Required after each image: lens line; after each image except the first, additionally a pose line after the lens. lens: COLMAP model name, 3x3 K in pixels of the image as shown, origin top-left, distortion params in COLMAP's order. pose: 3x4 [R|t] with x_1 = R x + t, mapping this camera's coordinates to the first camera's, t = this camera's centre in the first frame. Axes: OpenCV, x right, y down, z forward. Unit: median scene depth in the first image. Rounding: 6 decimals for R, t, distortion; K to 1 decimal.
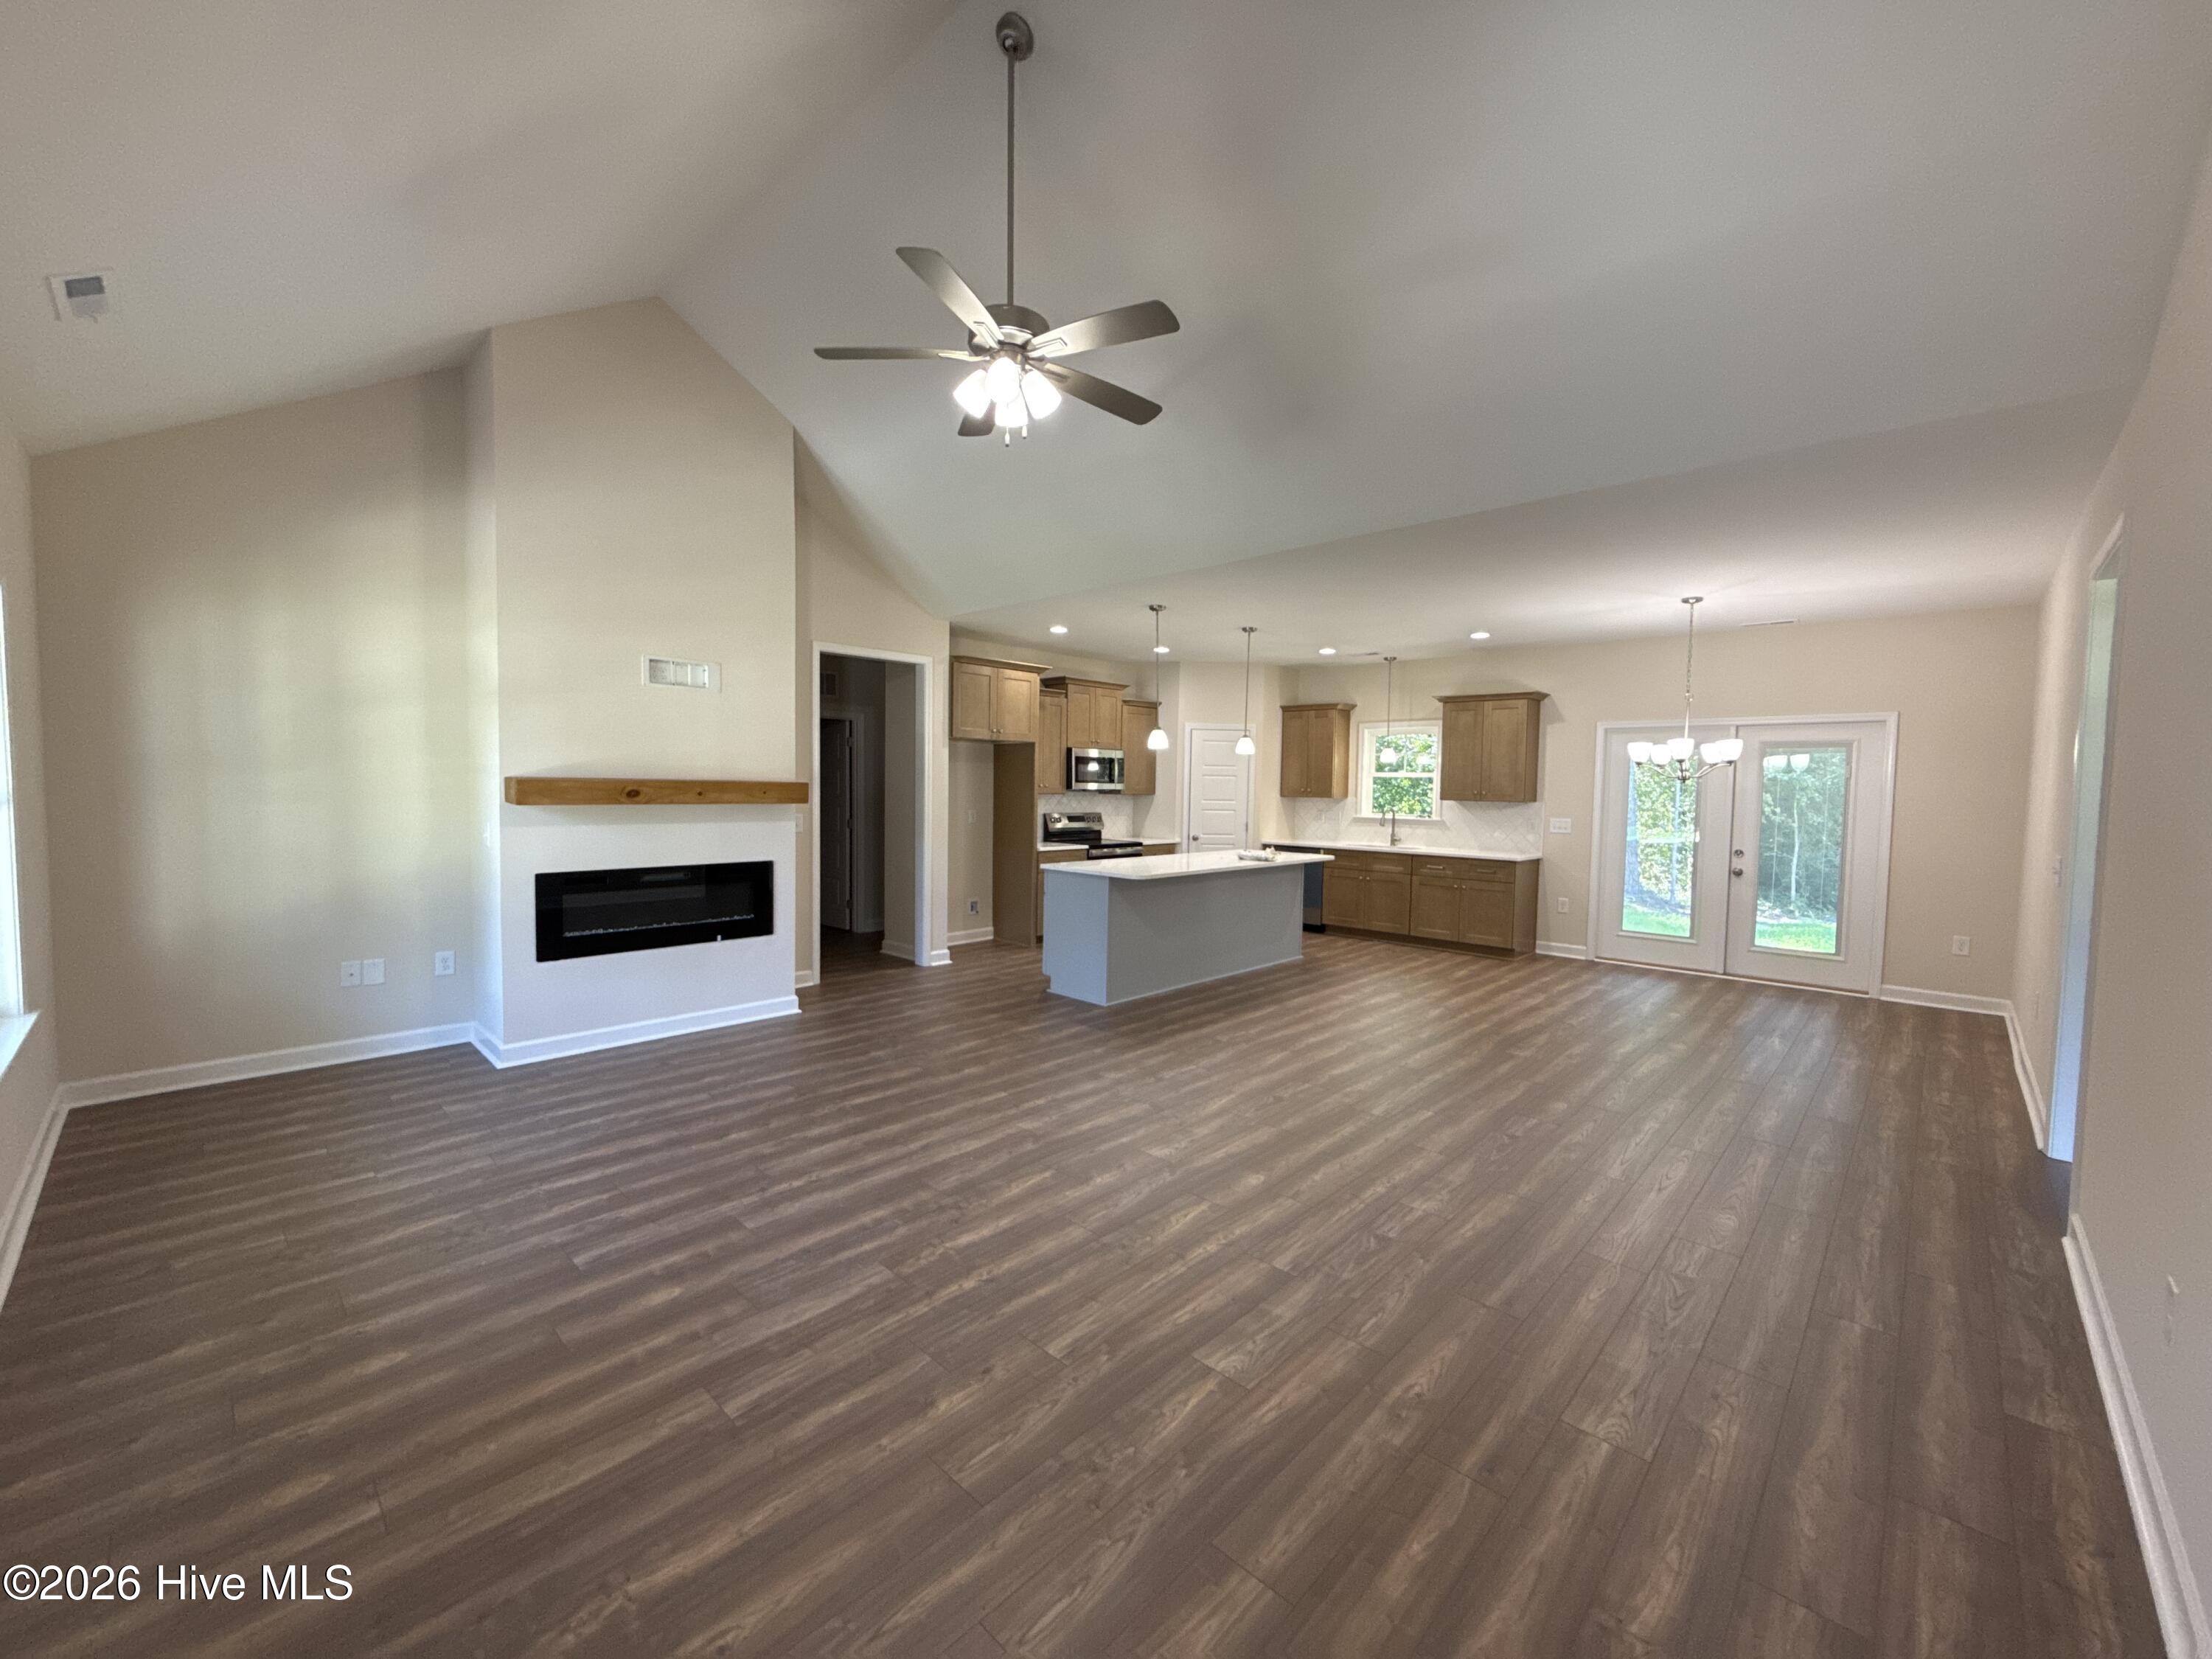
lens RADIAL K [[883.0, 0, 1103.7], [0, 883.0, 829.4], [0, 0, 1]] dist [-0.000808, 0.000220]
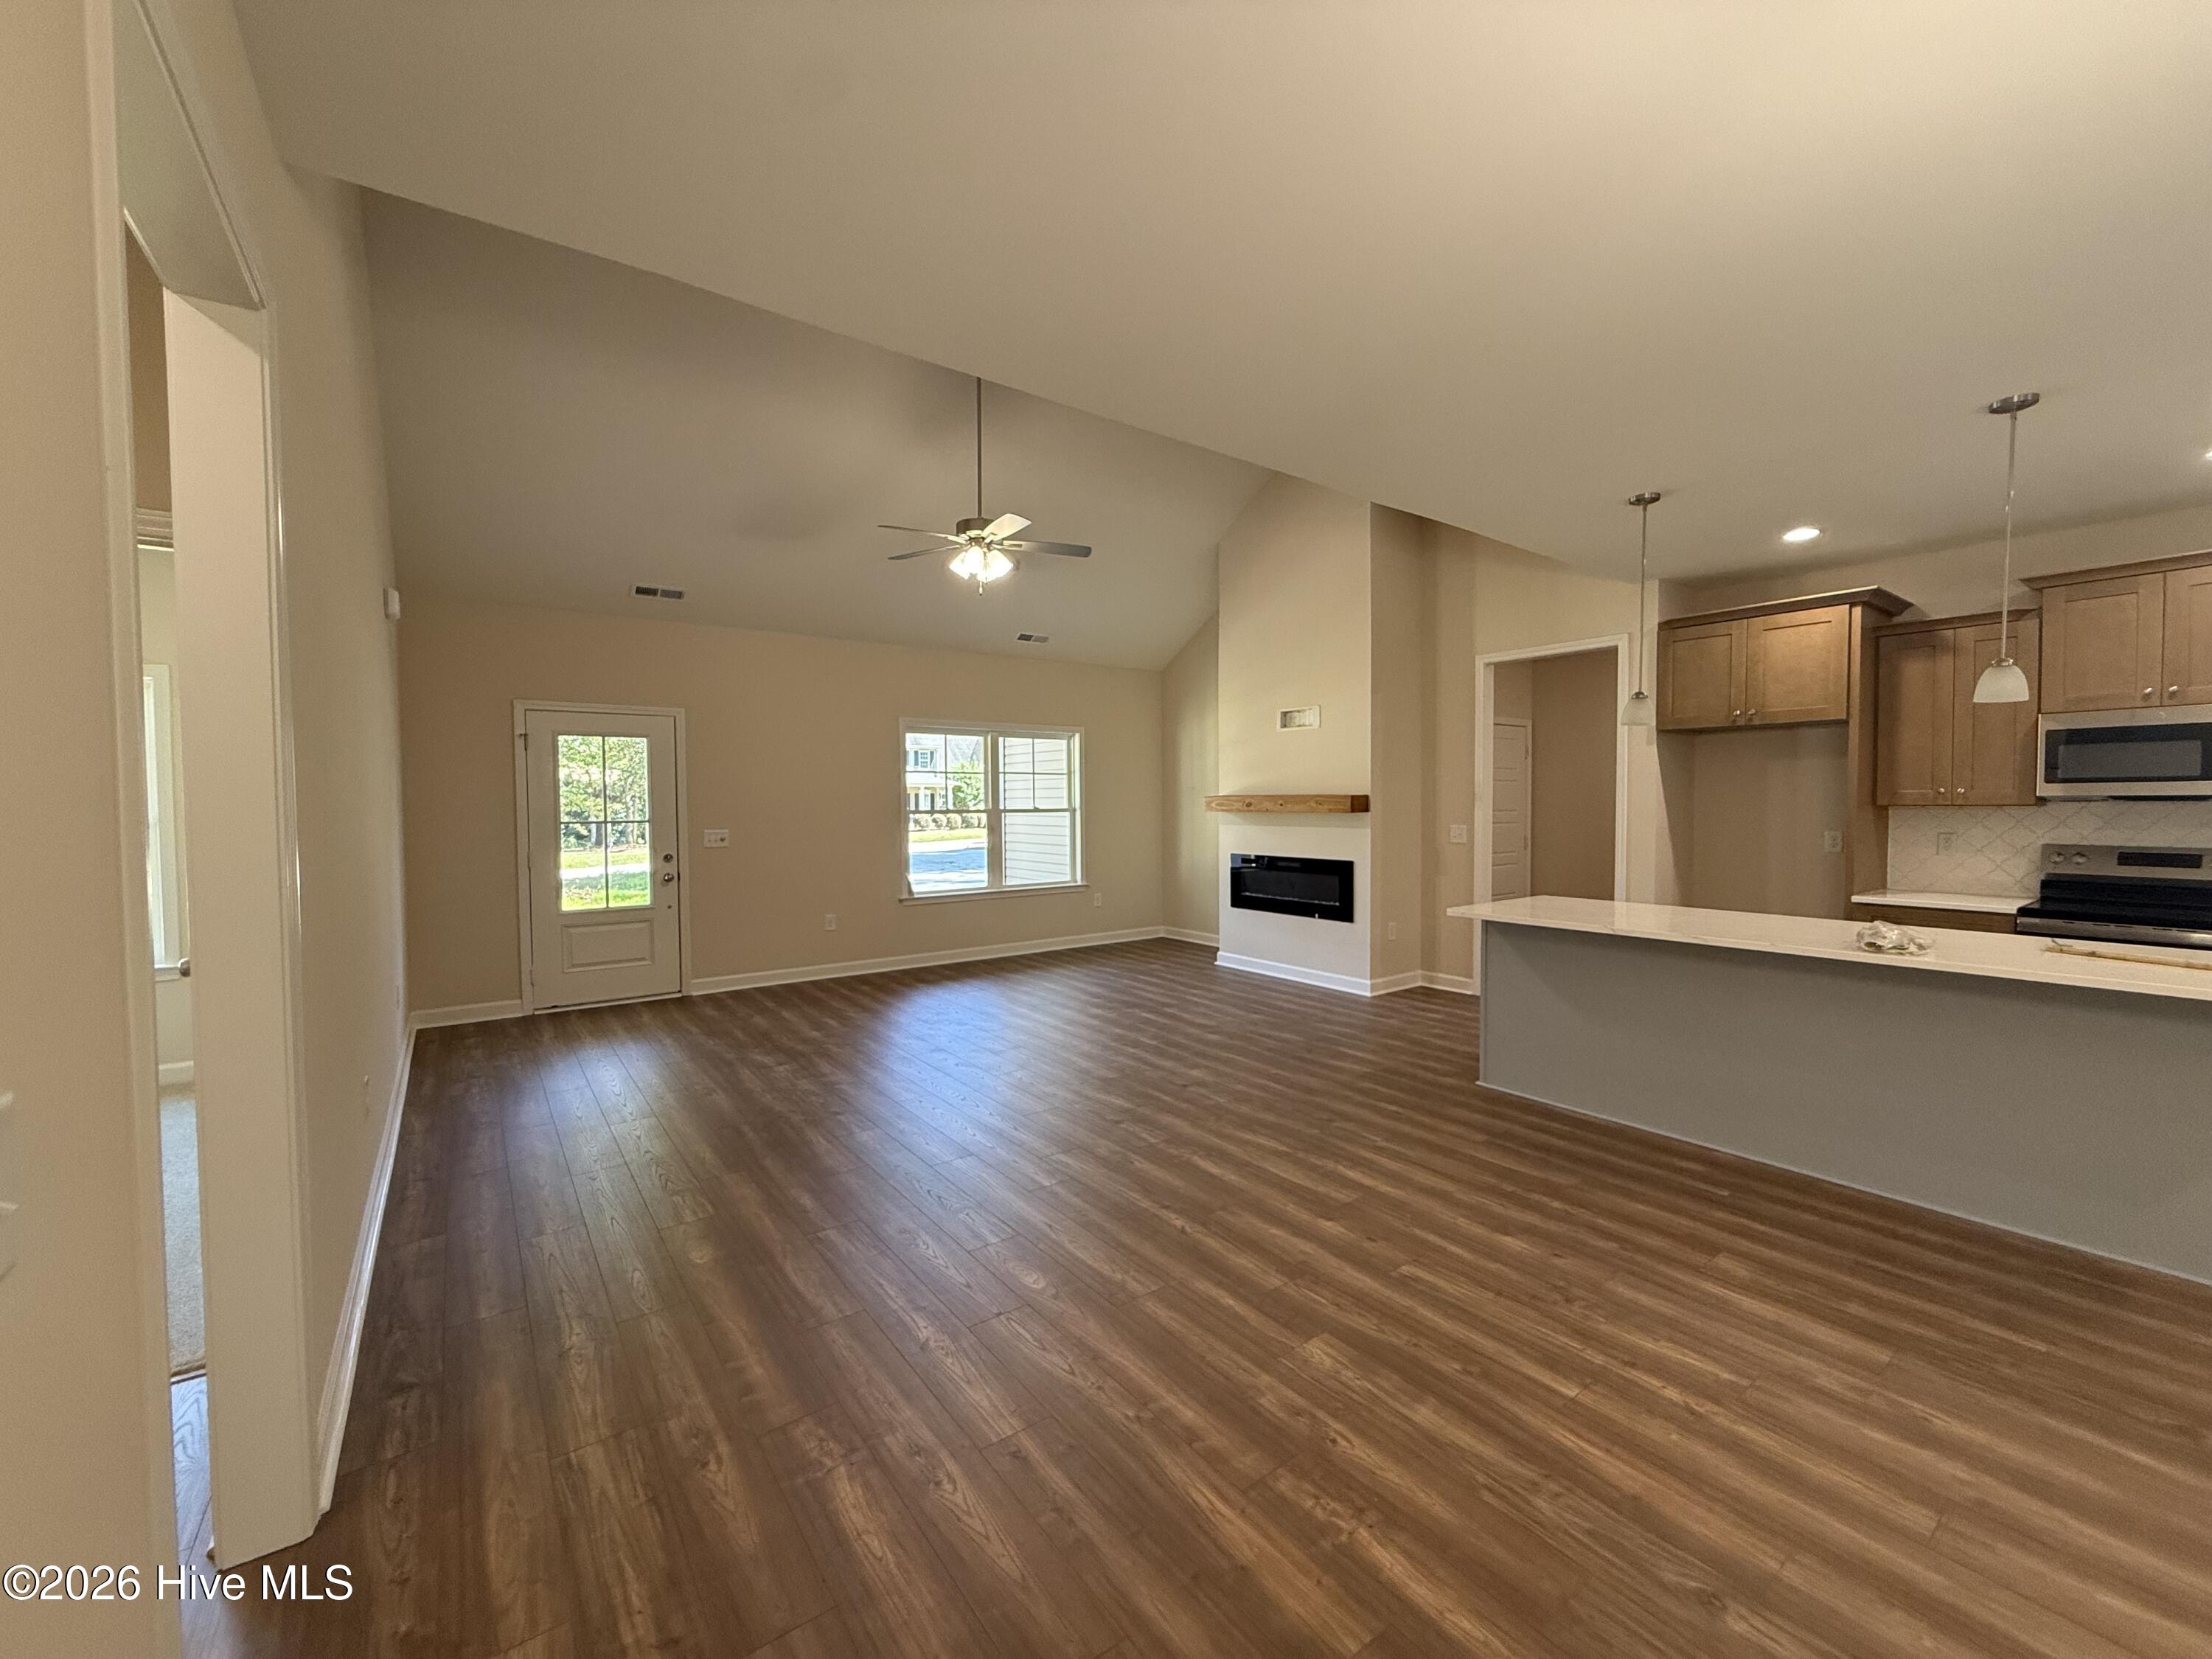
lens RADIAL K [[883.0, 0, 1102.8], [0, 883.0, 828.7], [0, 0, 1]] dist [-0.000808, 0.000220]
pose [[-0.176301, 0.016512, -0.984198, 1.364722], [-0.046921, 0.998582, 0.025158, -0.035653], [0.983217, 0.050615, -0.175276, 1.385319]]
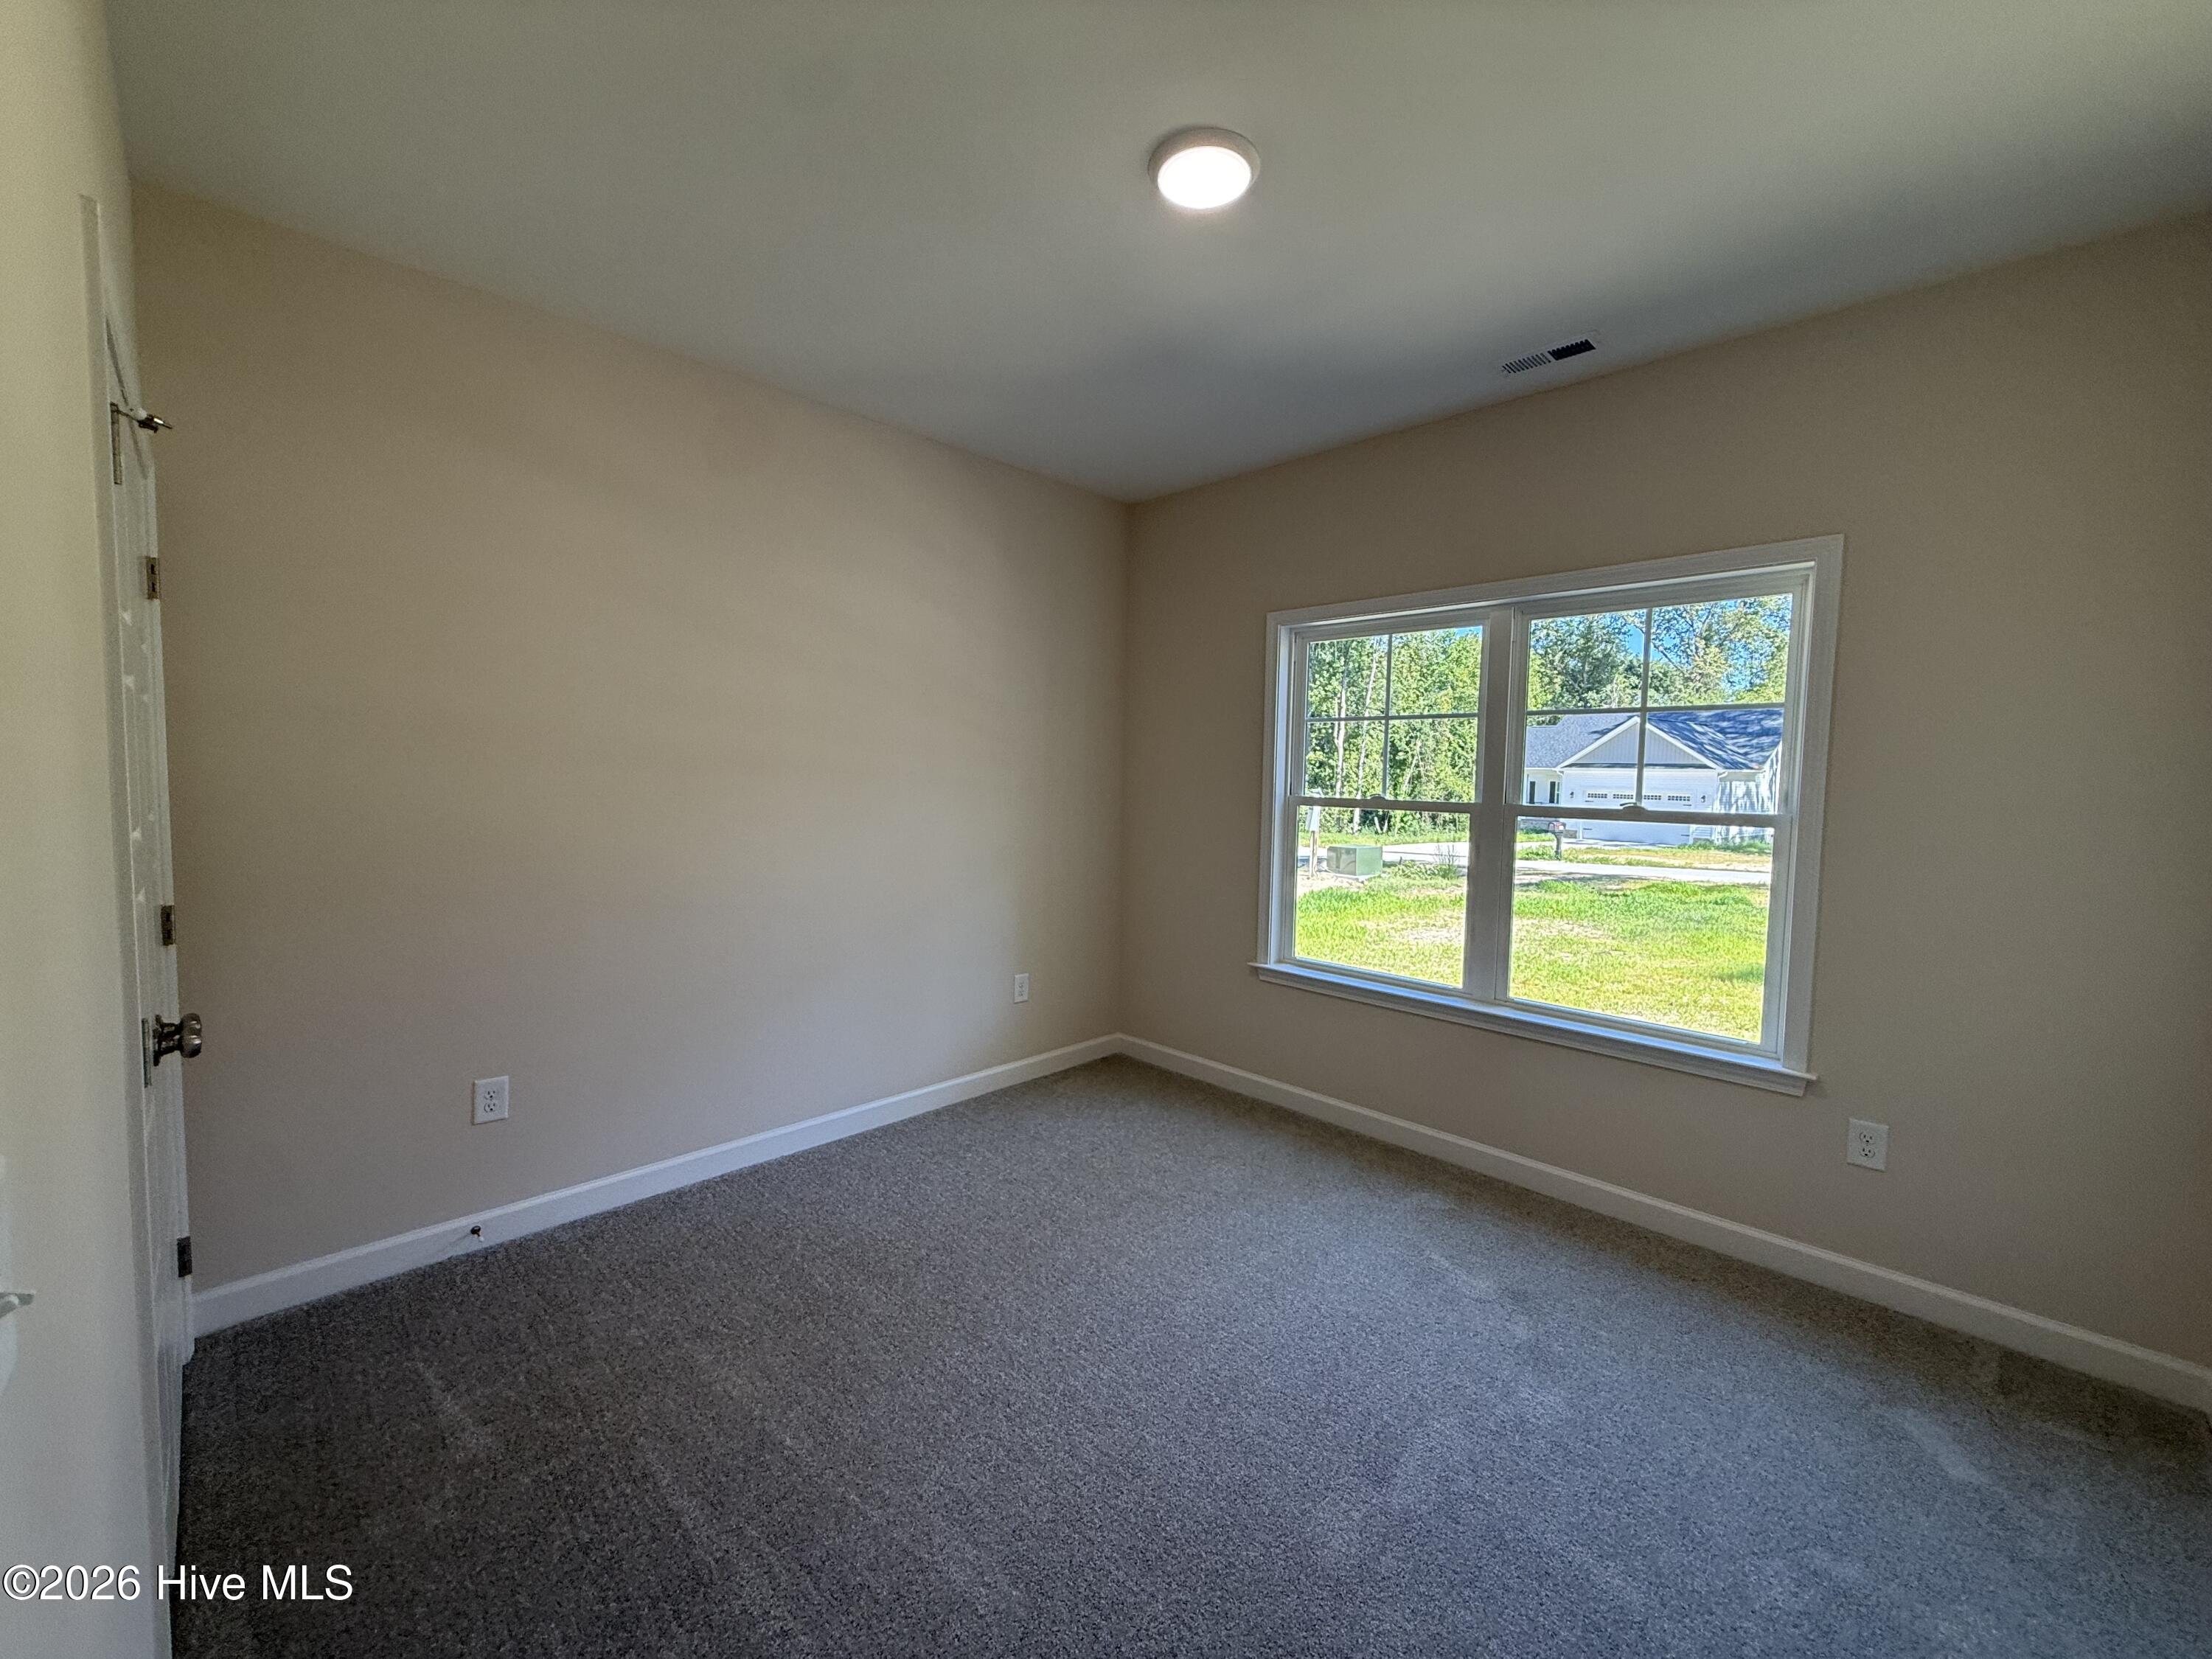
lens RADIAL K [[883.0, 0, 1111.2], [0, 883.0, 839.1], [0, 0, 1]] dist [-0.000808, 0.000220]
pose [[-0.999042, -0.043406, 0.005561, -0.511742], [-0.042488, 0.992546, 0.114221, -0.067069], [-0.010477, 0.113875, -0.993440, 1.617257]]
